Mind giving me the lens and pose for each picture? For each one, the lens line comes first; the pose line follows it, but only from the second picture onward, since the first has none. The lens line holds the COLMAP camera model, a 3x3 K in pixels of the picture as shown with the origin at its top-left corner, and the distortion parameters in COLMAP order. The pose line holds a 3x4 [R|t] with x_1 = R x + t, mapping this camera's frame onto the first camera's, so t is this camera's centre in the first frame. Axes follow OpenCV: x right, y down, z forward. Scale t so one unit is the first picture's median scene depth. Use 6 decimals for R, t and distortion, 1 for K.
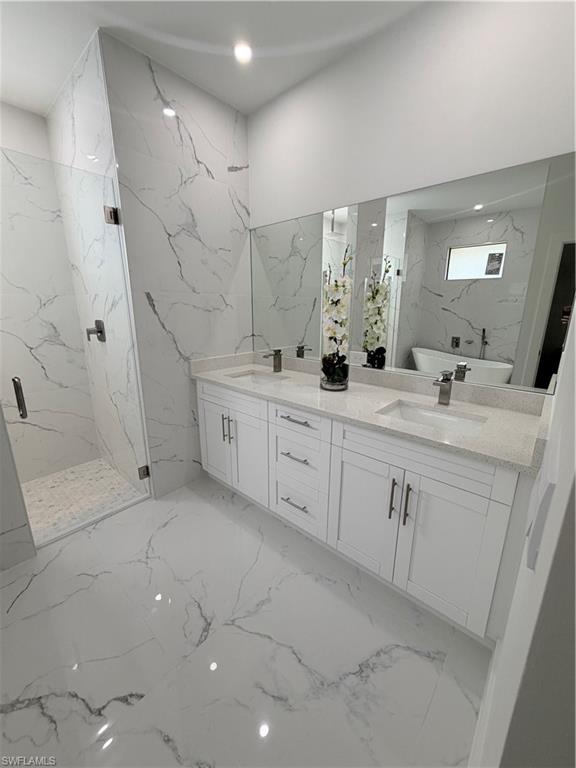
lens RADIAL K [[305.5, 0, 287.5], [0, 305.5, 383.1], [0, 0, 1]] dist [-0.000753, 0.000029]
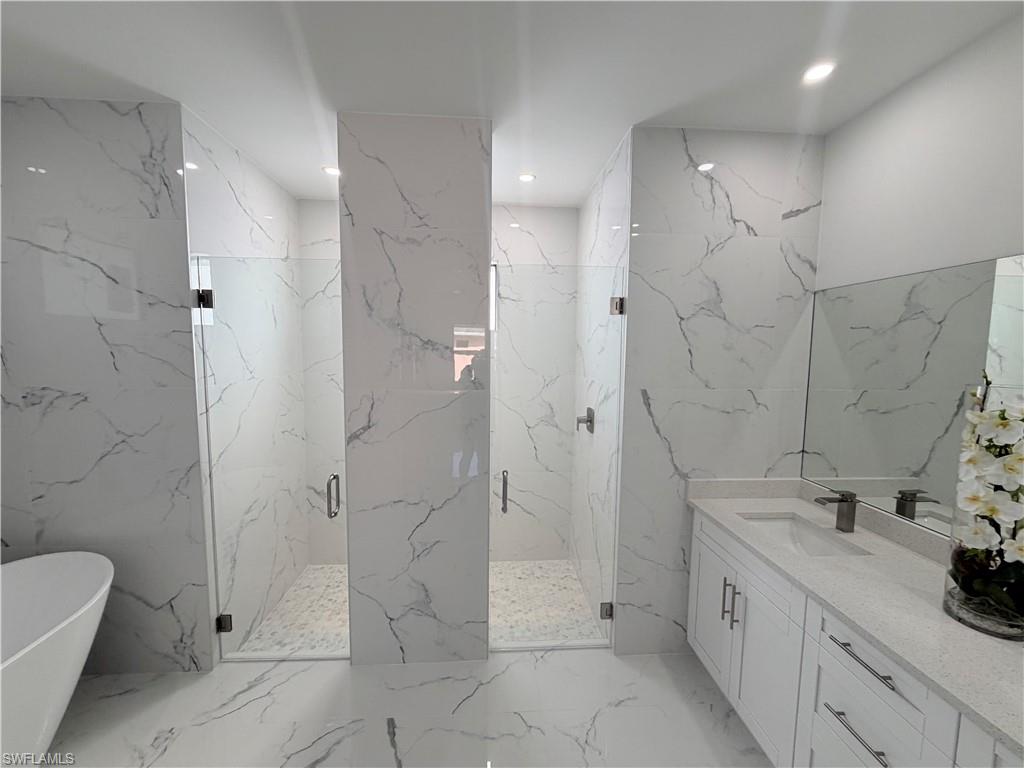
lens RADIAL K [[407.3, 0, 510.1], [0, 407.3, 385.4], [0, 0, 1]] dist [-0.000753, 0.000029]
pose [[0.709494, 0.065805, -0.701633, 0.043207], [-0.182710, 0.978762, -0.092960, -0.131046], [0.680614, 0.194149, 0.706449, -0.005370]]
